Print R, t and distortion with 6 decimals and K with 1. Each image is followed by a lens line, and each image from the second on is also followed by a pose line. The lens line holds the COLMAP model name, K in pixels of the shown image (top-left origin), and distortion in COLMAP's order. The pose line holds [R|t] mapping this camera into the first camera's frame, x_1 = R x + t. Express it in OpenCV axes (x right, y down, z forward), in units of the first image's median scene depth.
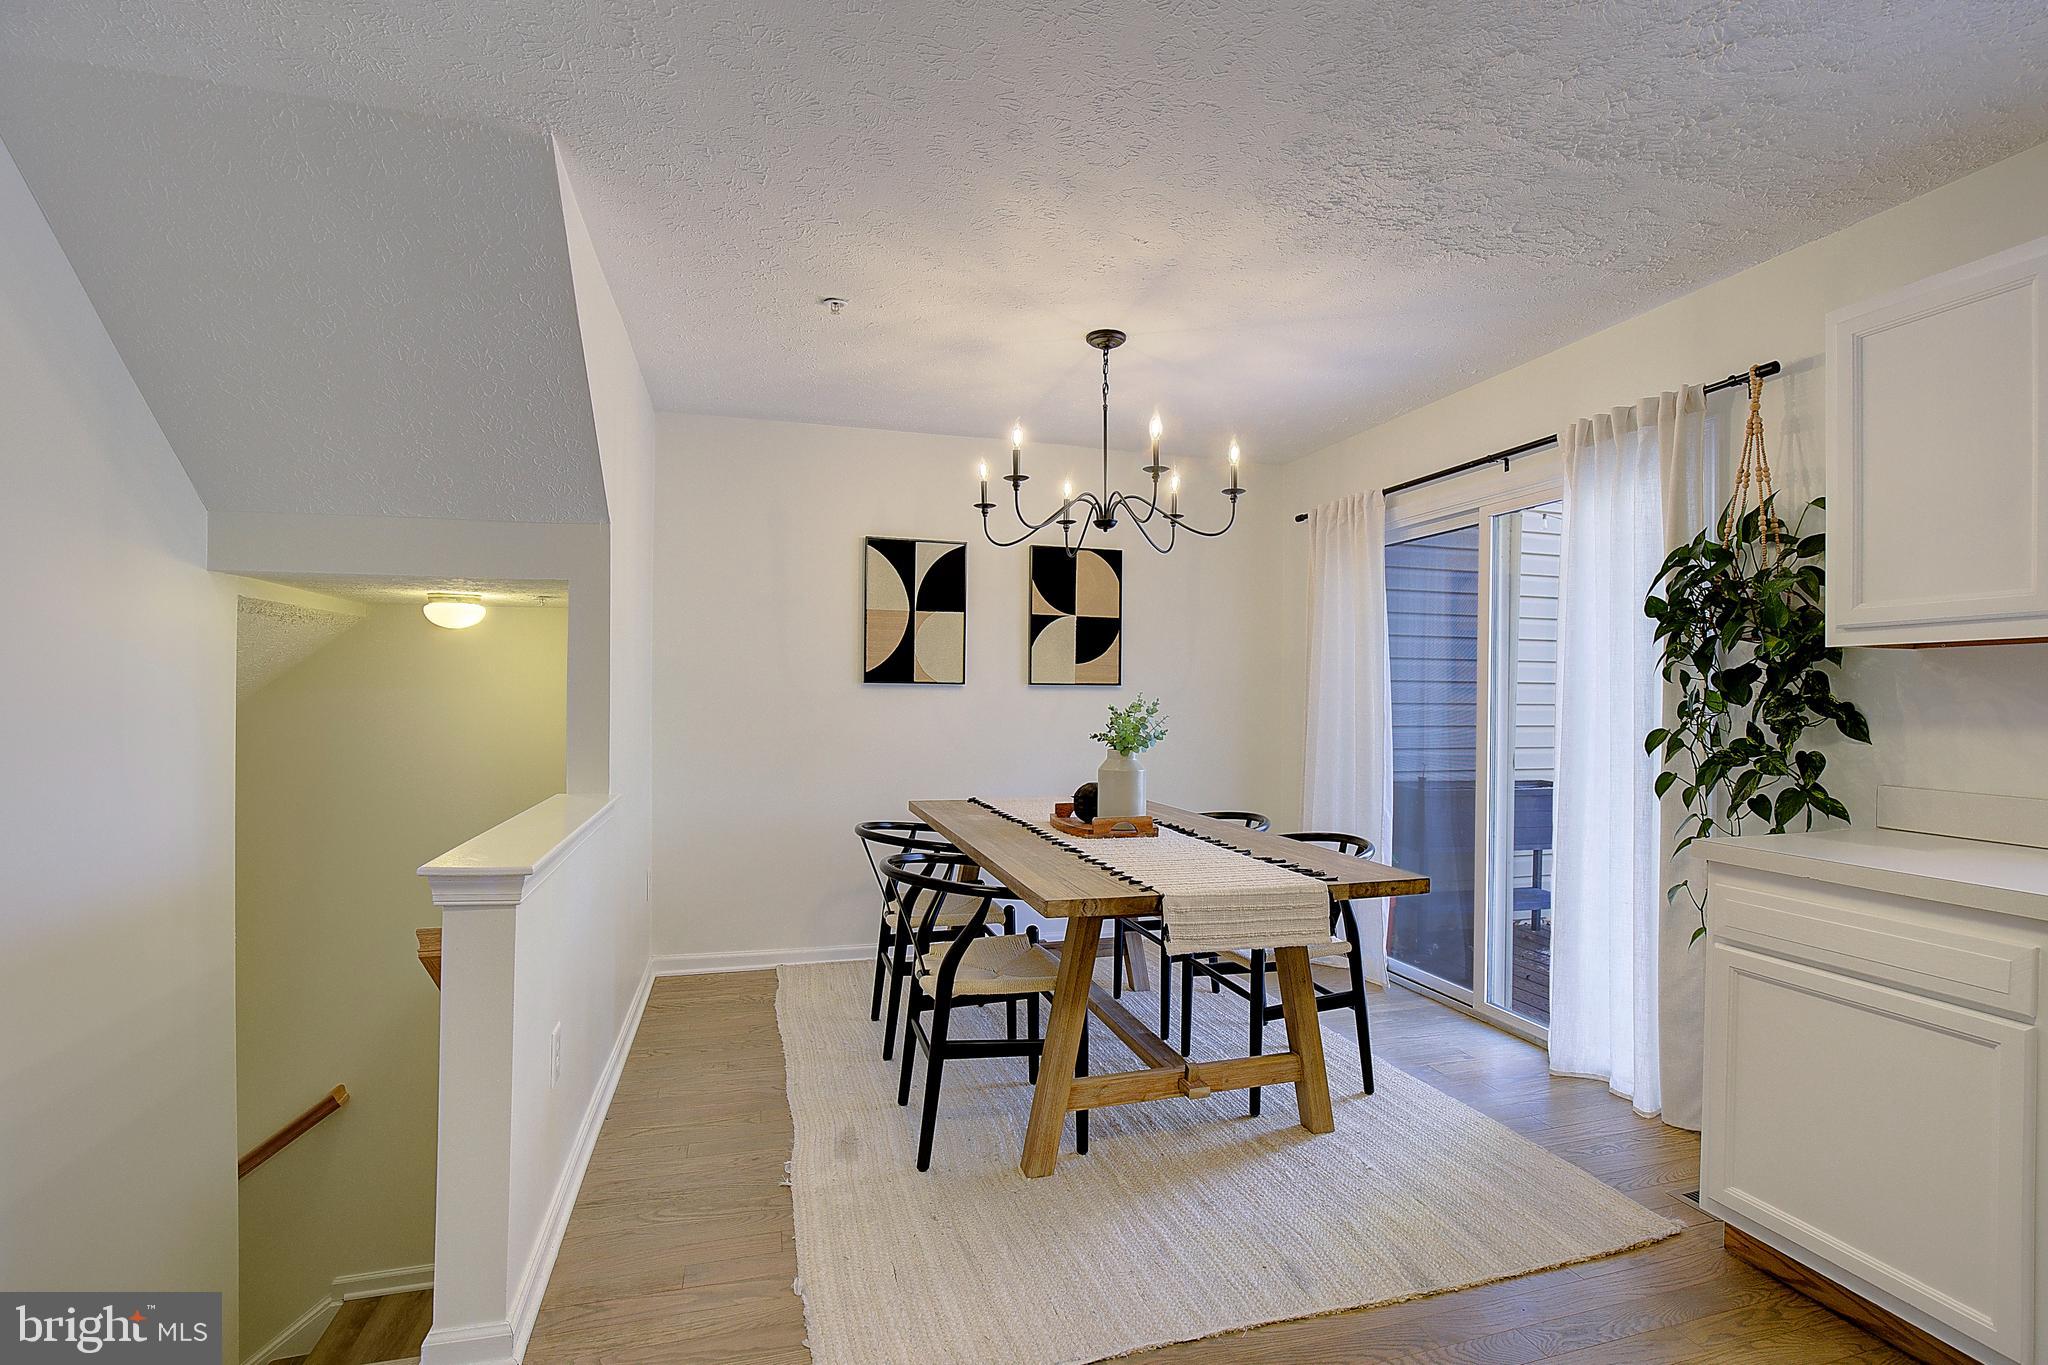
lens RADIAL K [[968.3, 0, 1040.4], [0, 968.3, 678.5], [0, 0, 1]] dist [-0.031209, 0.000089]
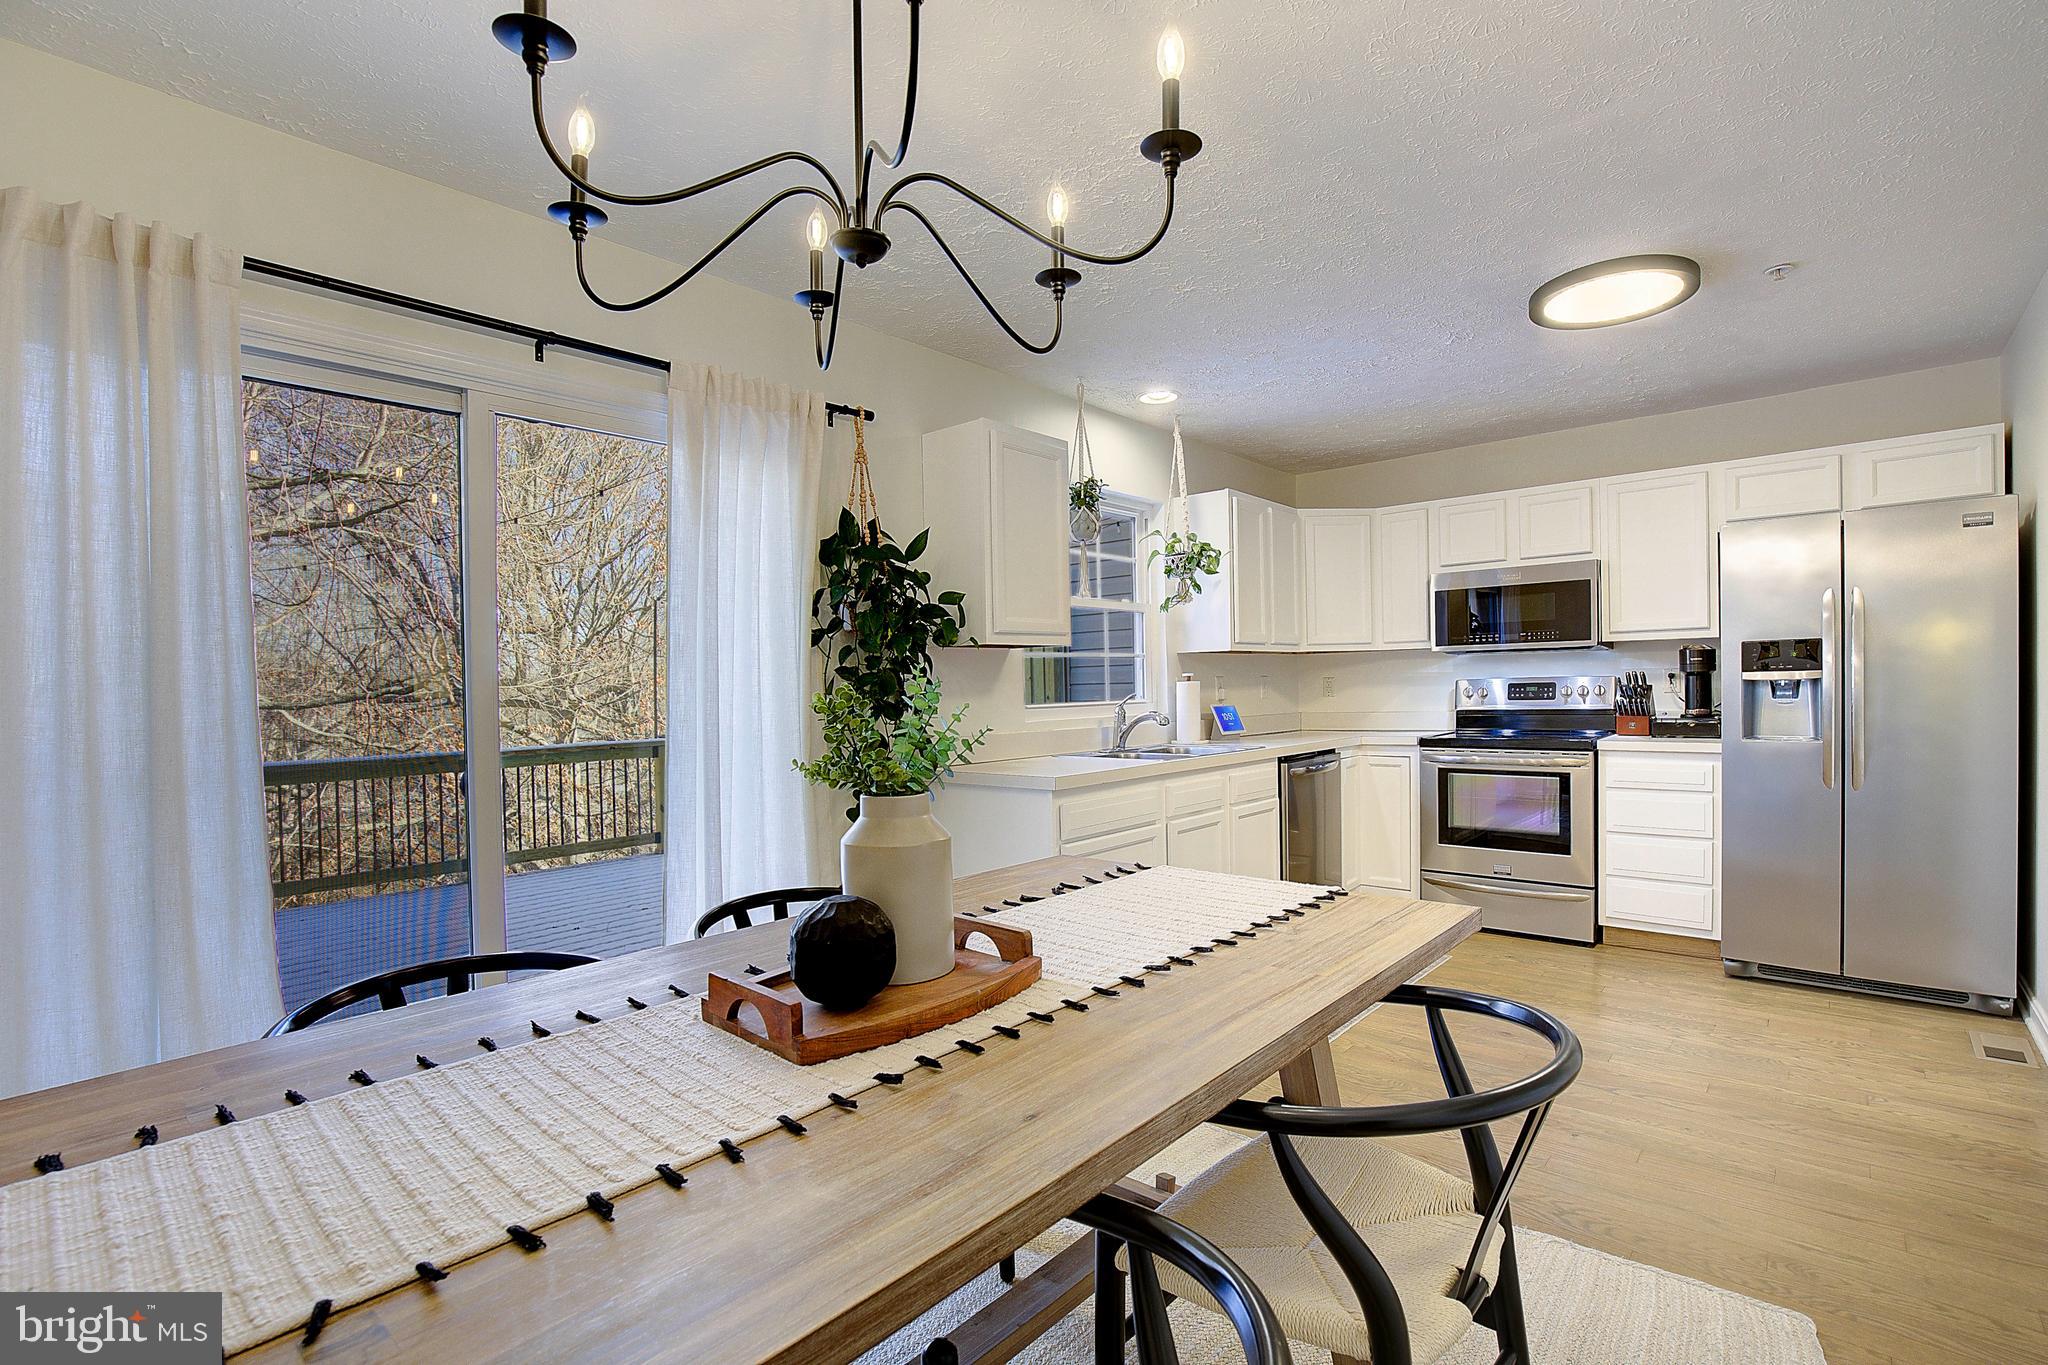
lens RADIAL K [[968.3, 0, 1040.4], [0, 968.3, 678.5], [0, 0, 1]] dist [-0.031209, 0.000089]
pose [[-0.548655, 0.013602, 0.835938, -0.301302], [0.006278, 0.999906, -0.012150, 0.025693], [-0.836025, -0.001418, -0.548689, 1.117413]]
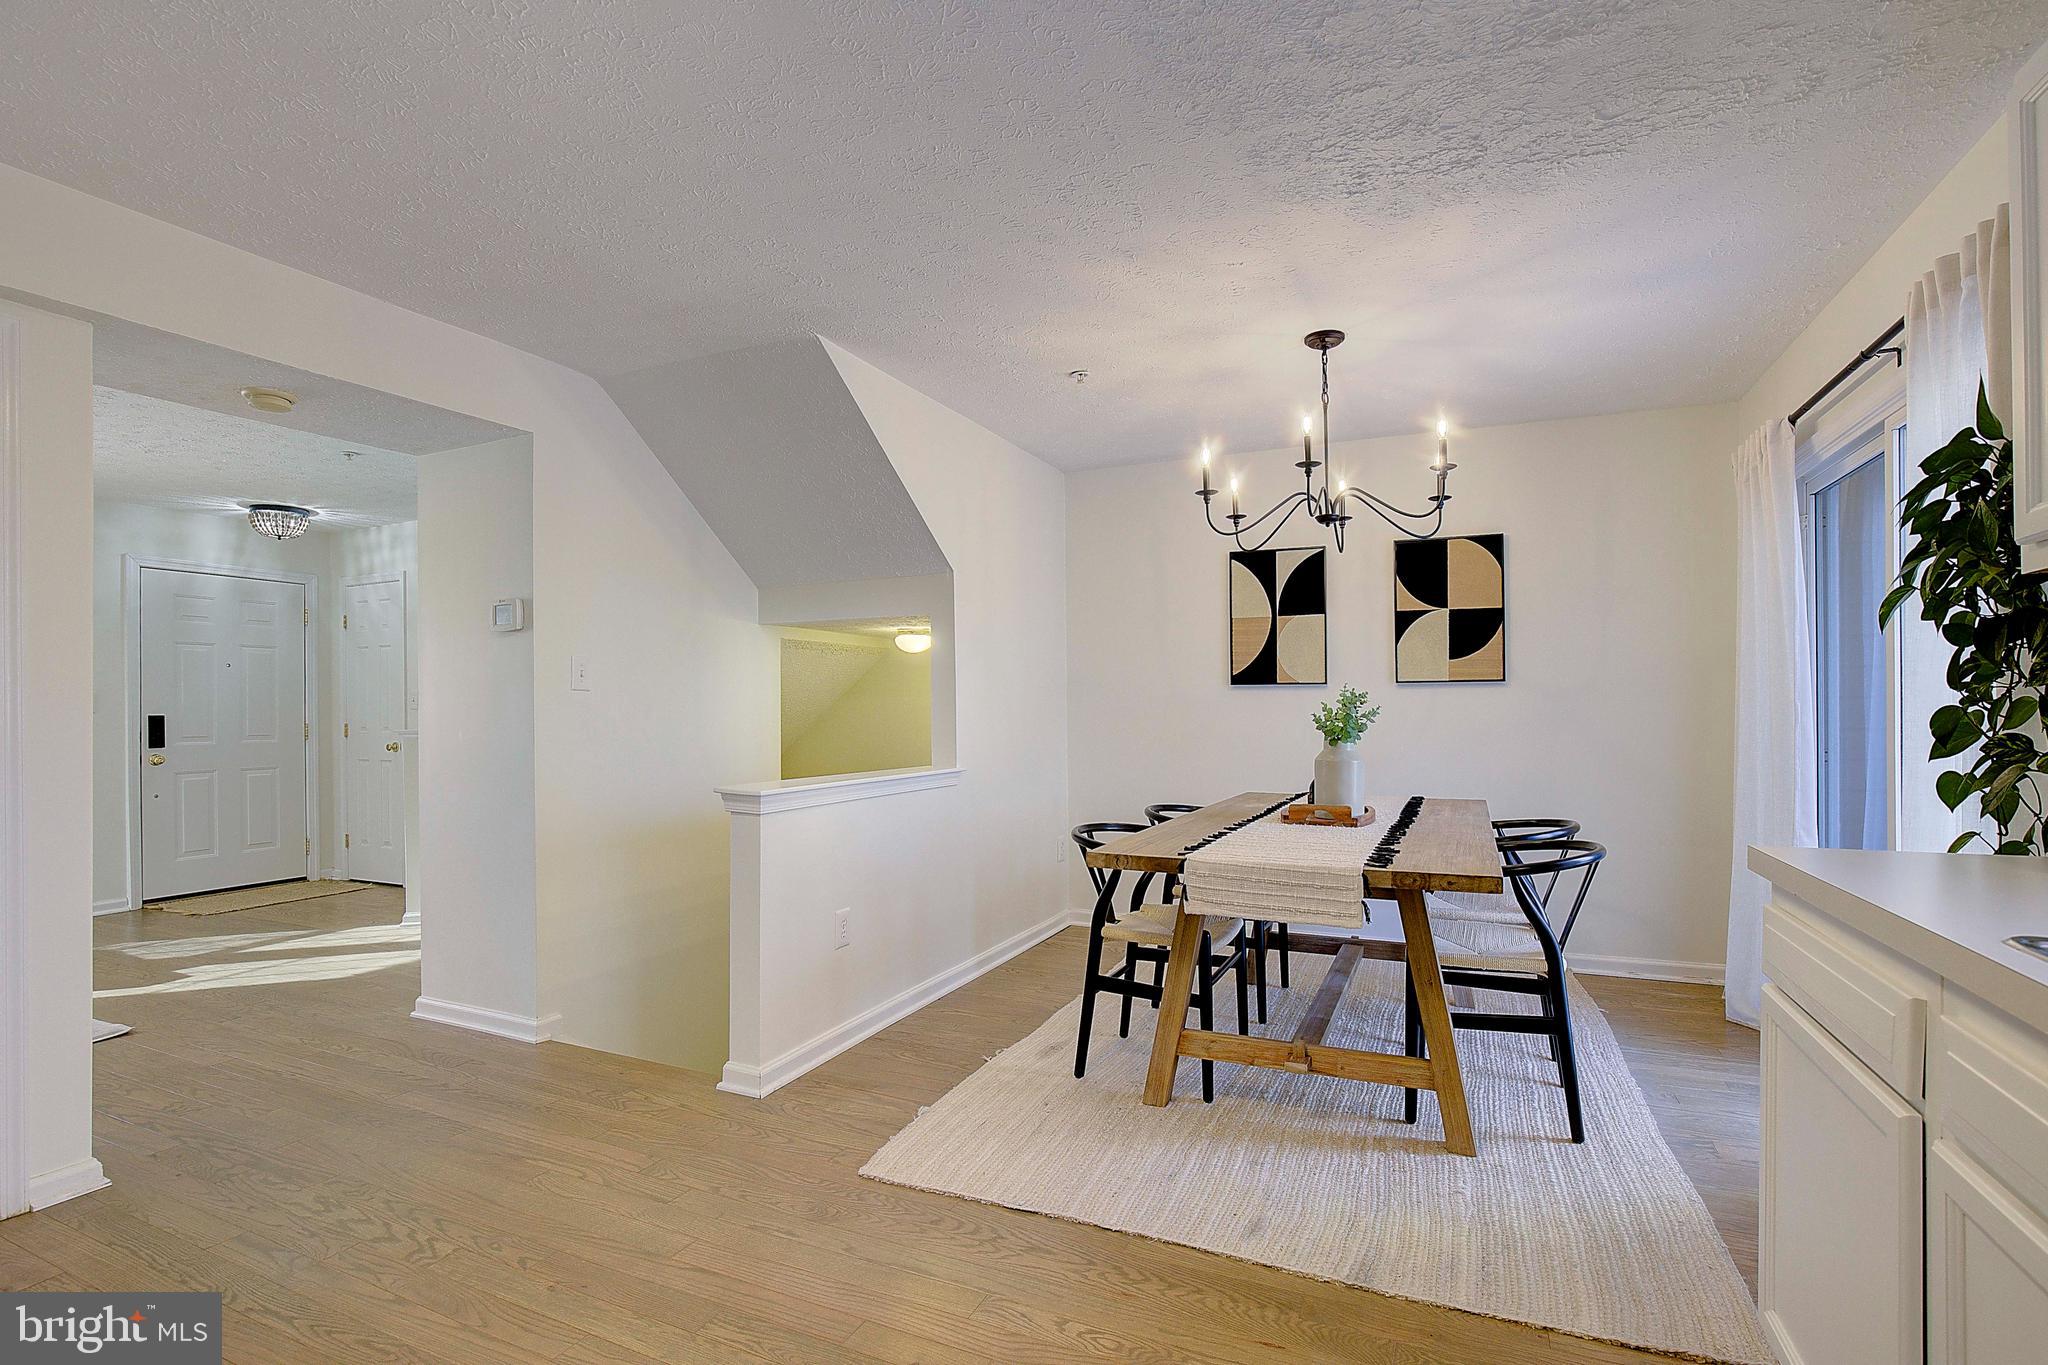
lens RADIAL K [[959.4, 0, 1020.9], [0, 959.4, 709.4], [0, 0, 1]] dist [-0.038646, 0.000507]
pose [[0.747227, -0.008680, -0.664513, 0.483155], [0.017701, 0.999820, 0.006845, 0.027365], [0.664333, -0.016878, 0.747246, 0.040709]]
